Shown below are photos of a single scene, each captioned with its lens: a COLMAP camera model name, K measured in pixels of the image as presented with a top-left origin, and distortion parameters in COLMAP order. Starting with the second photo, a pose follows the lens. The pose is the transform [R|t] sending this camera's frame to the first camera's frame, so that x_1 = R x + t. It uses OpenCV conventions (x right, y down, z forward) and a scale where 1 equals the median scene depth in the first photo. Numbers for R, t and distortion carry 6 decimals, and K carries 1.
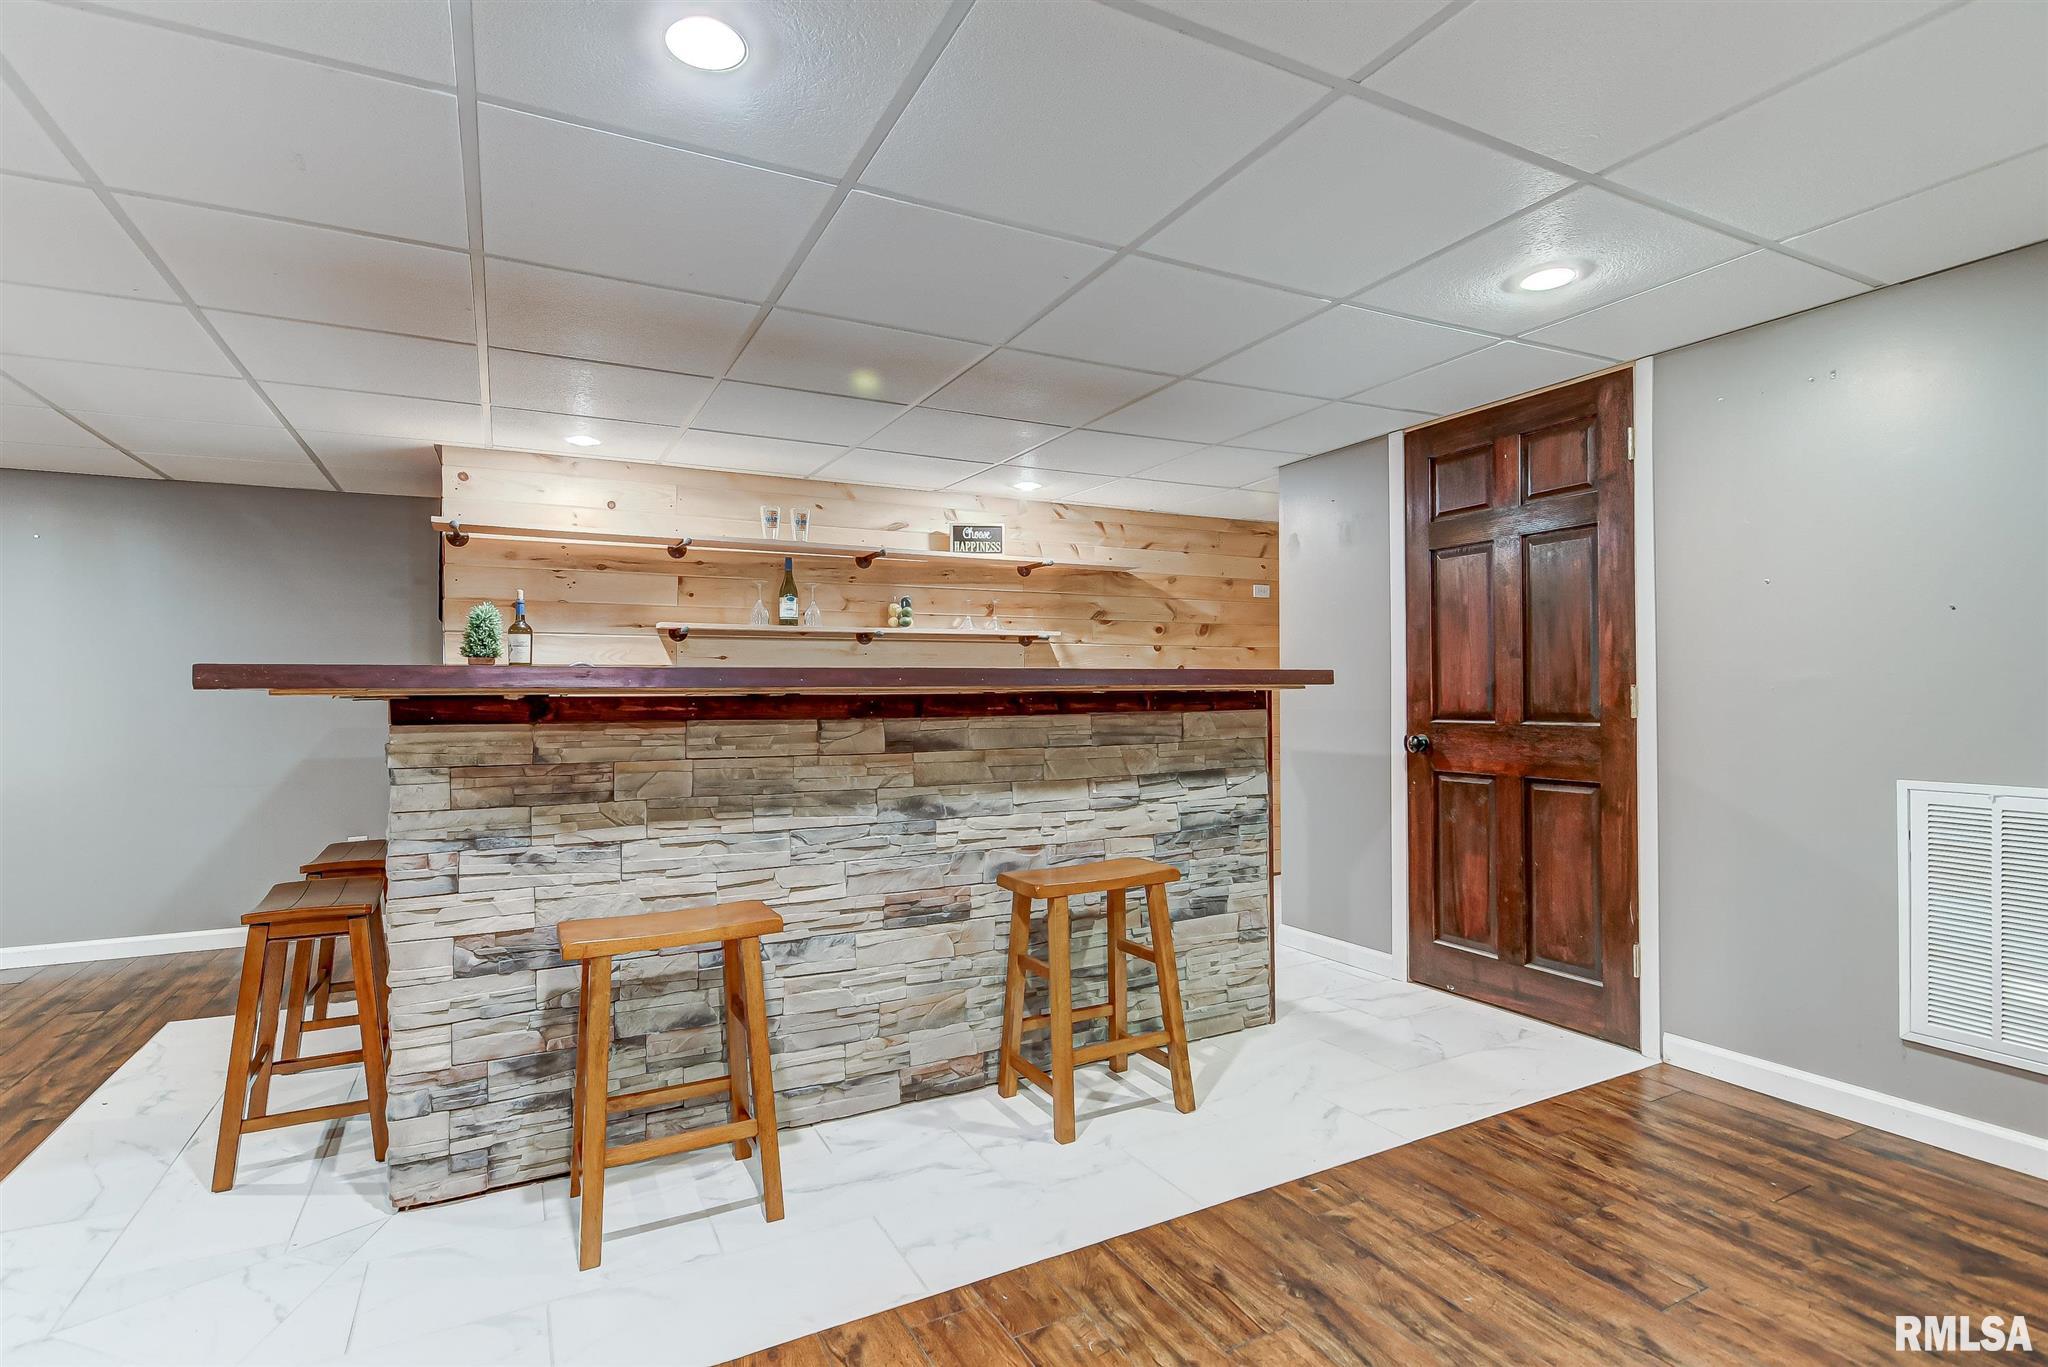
lens RADIAL K [[985.4, 0, 1012.6], [0, 985.4, 688.3], [0, 0, 1]] dist [0.004852, -0.006259]
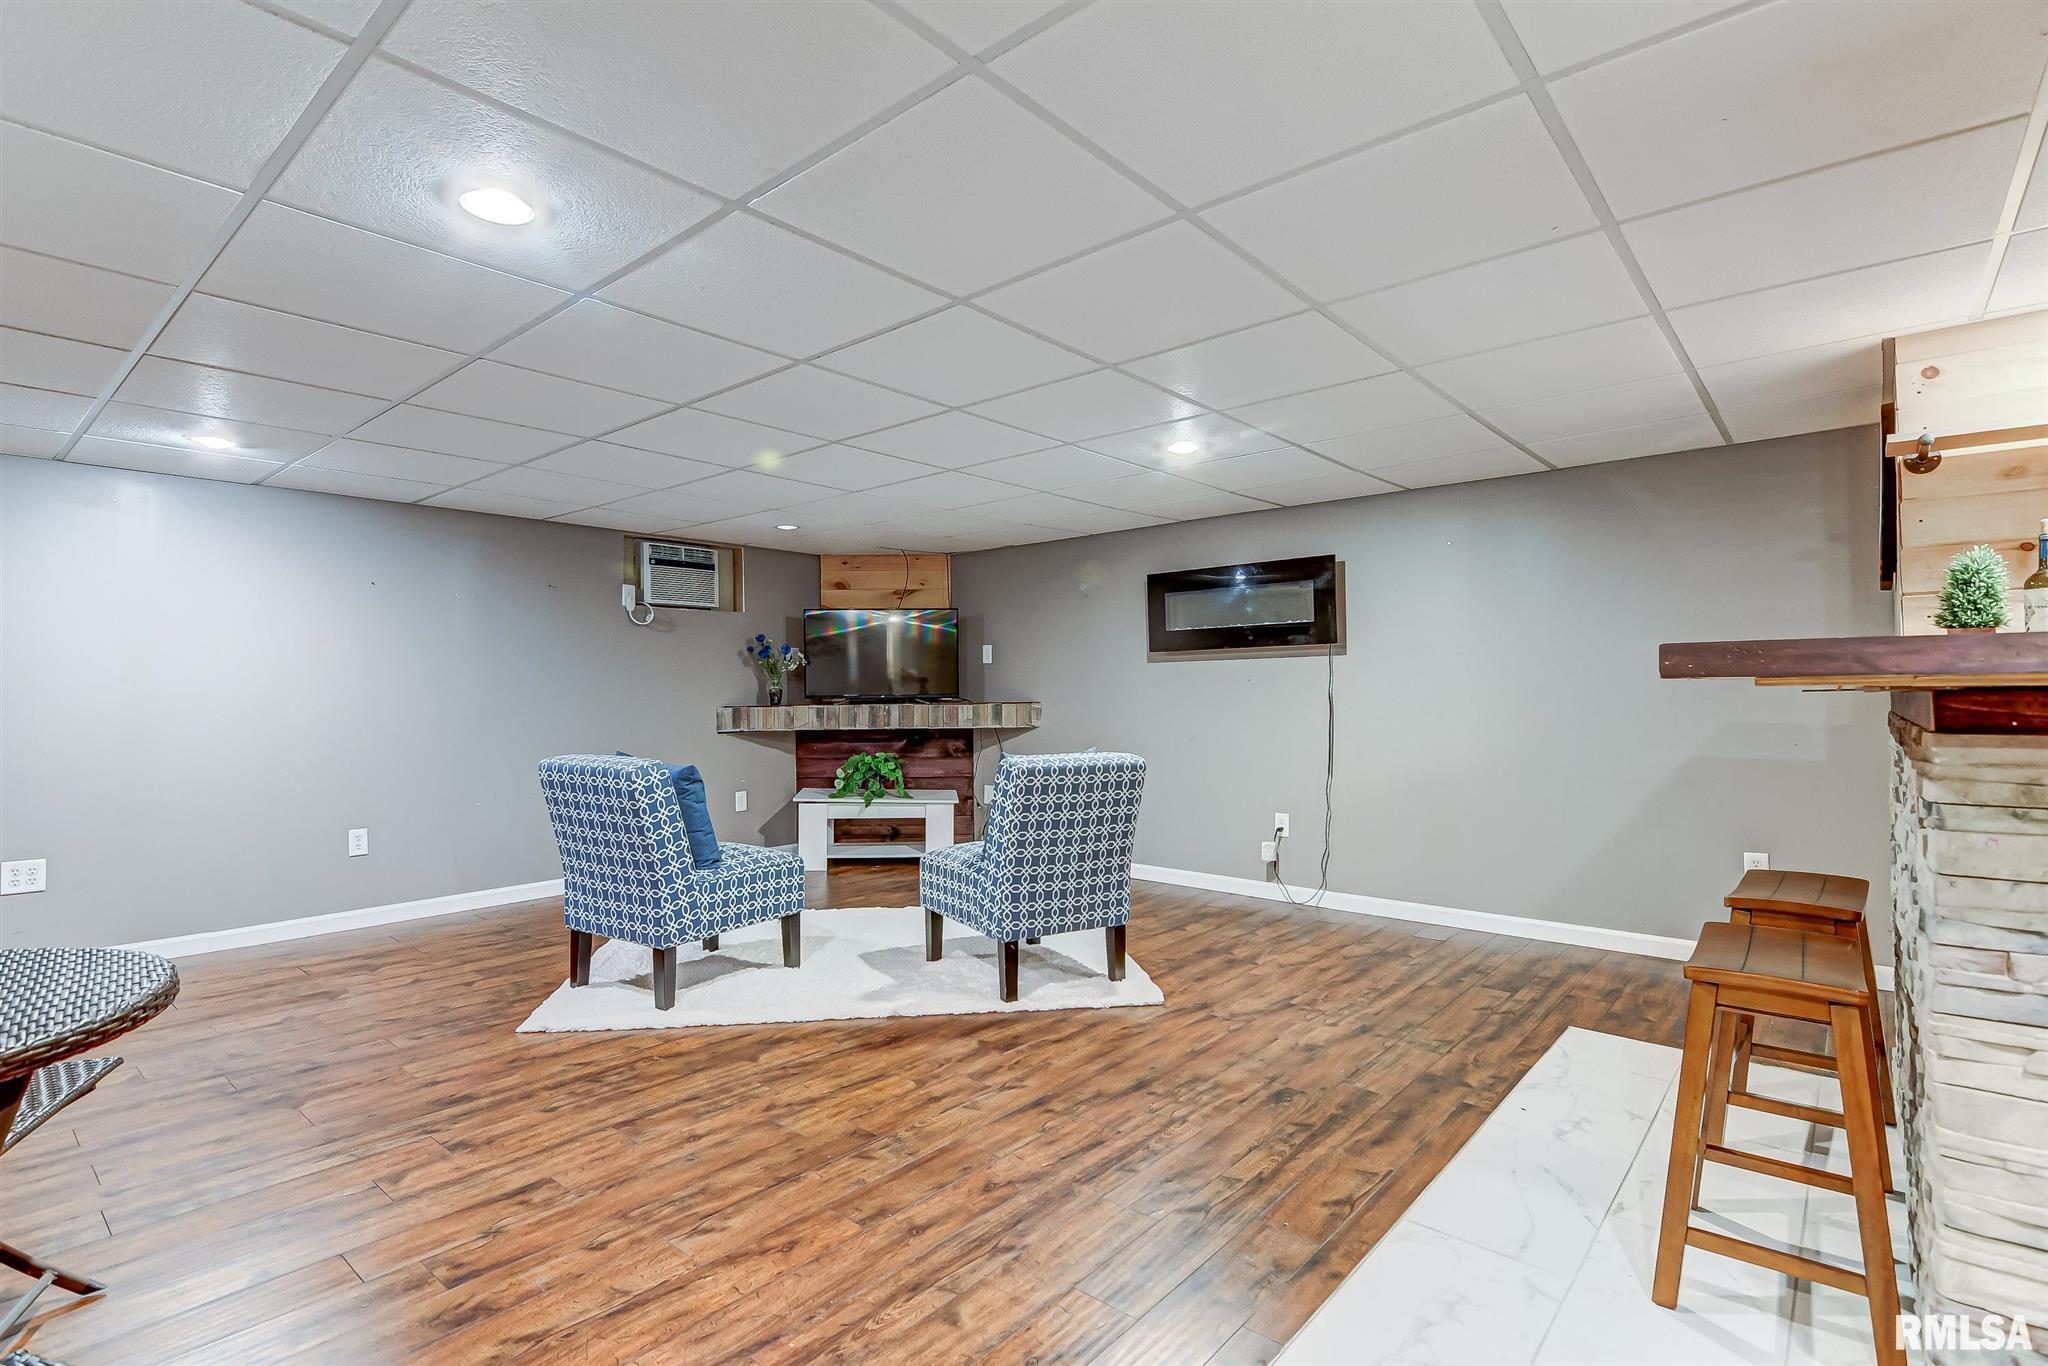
lens RADIAL K [[985.4, 0, 1012.6], [0, 985.4, 687.8], [0, 0, 1]] dist [0.004852, -0.006259]
pose [[0.375259, -0.001016, -0.926920, -0.169534], [0.012320, 0.999917, 0.003892, -0.000534], [0.926838, -0.012880, 0.375240, 0.141076]]
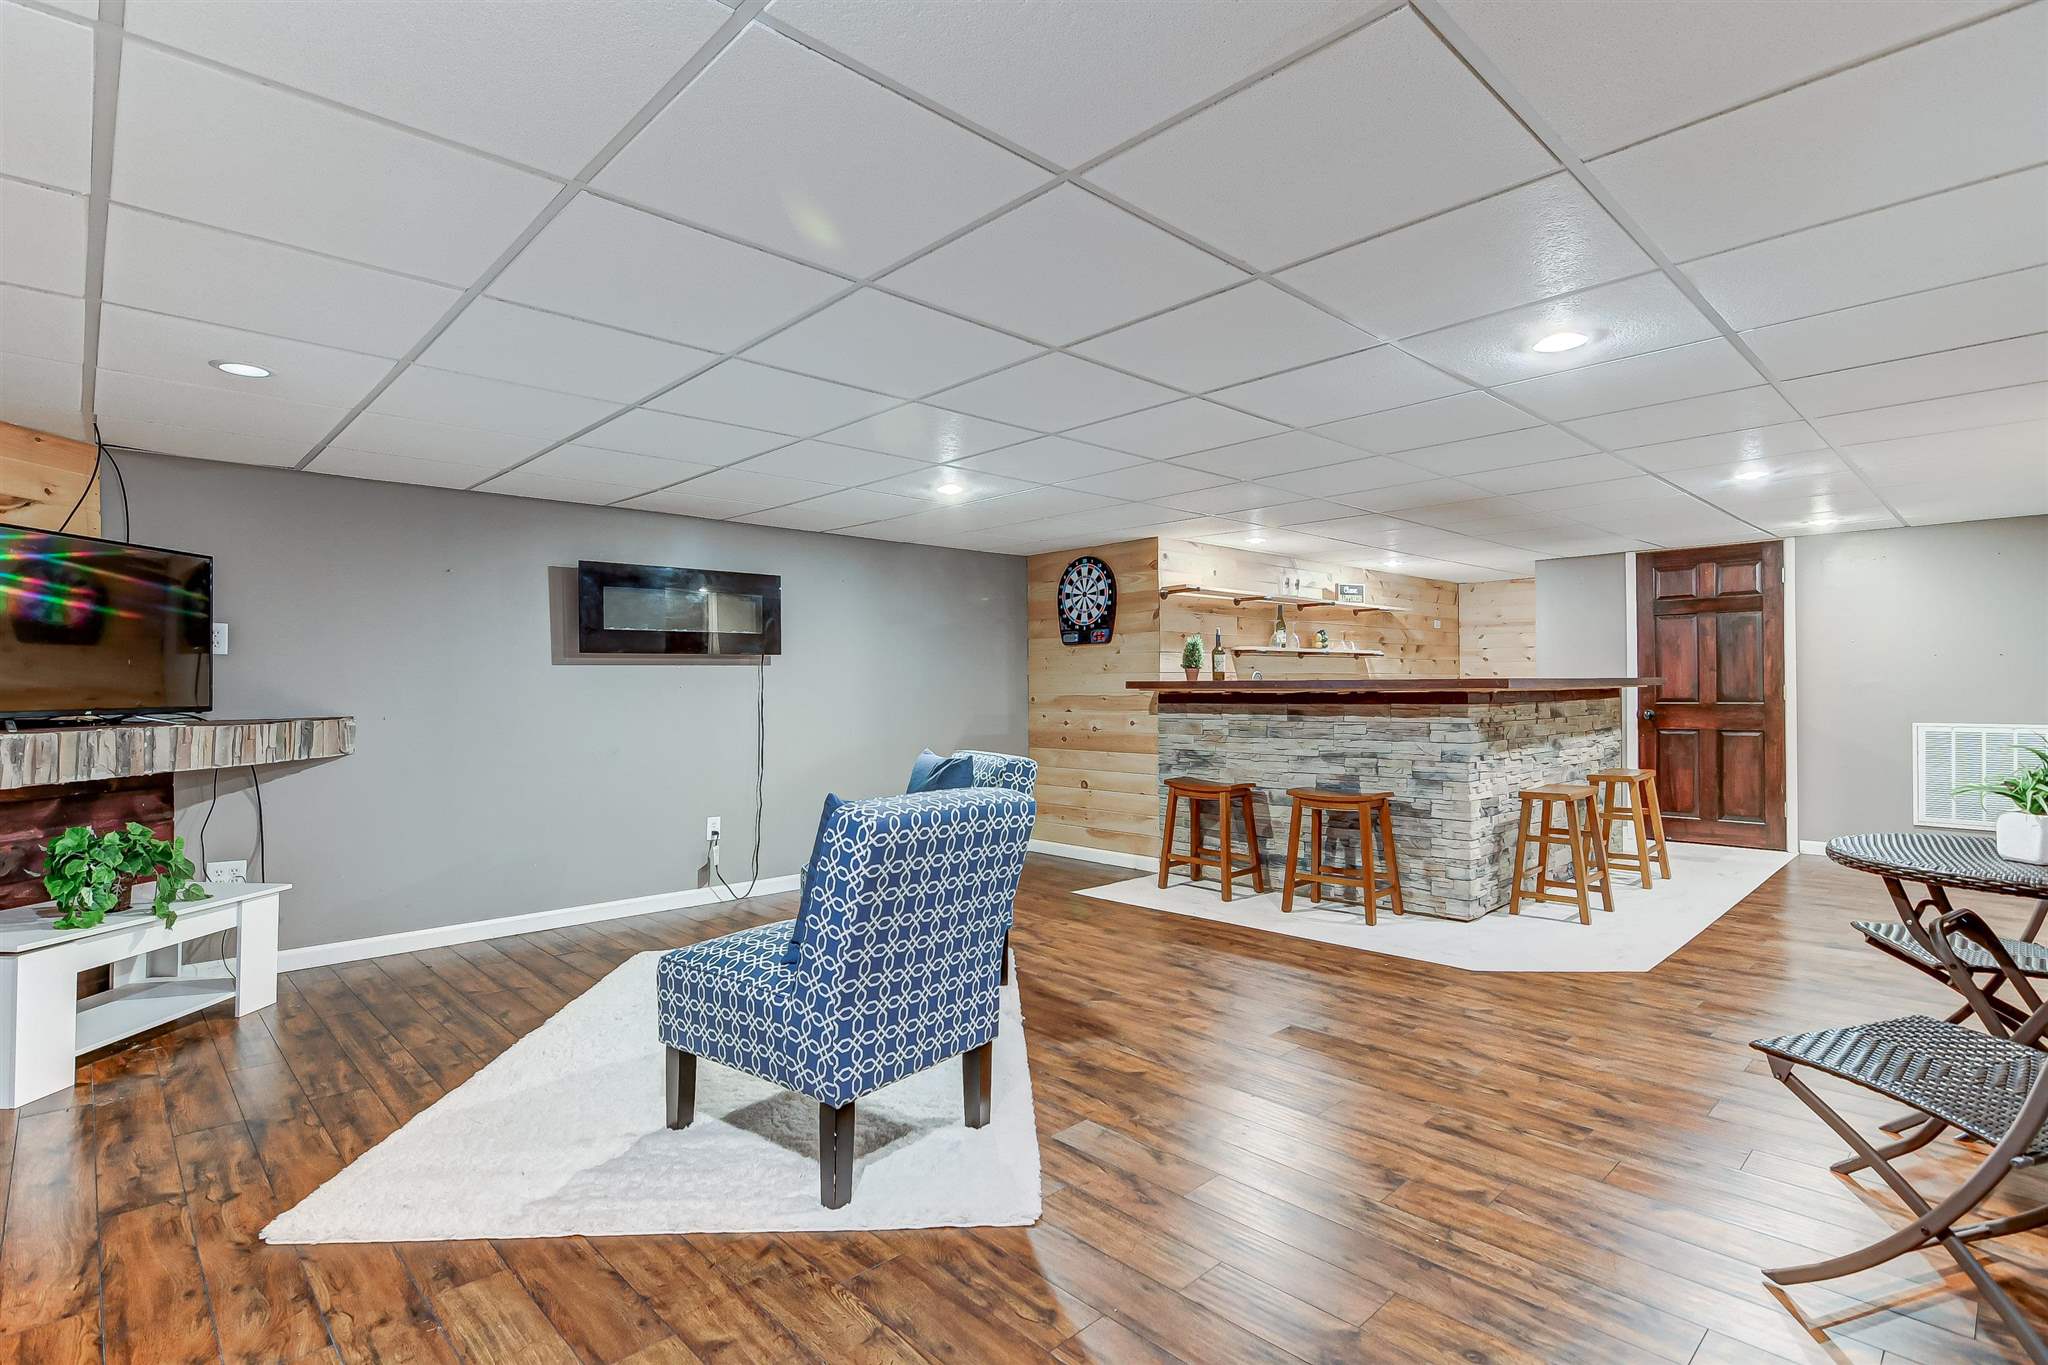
lens RADIAL K [[983.1, 0, 1011.7], [0, 983.1, 682.9], [0, 0, 1]] dist [0.020165, -0.017313]
pose [[0.957754, -0.000599, 0.287589, -1.404738], [0.000752, 1.000000, -0.000424, -0.006682], [-0.287589, 0.000623, 0.957754, -0.524287]]
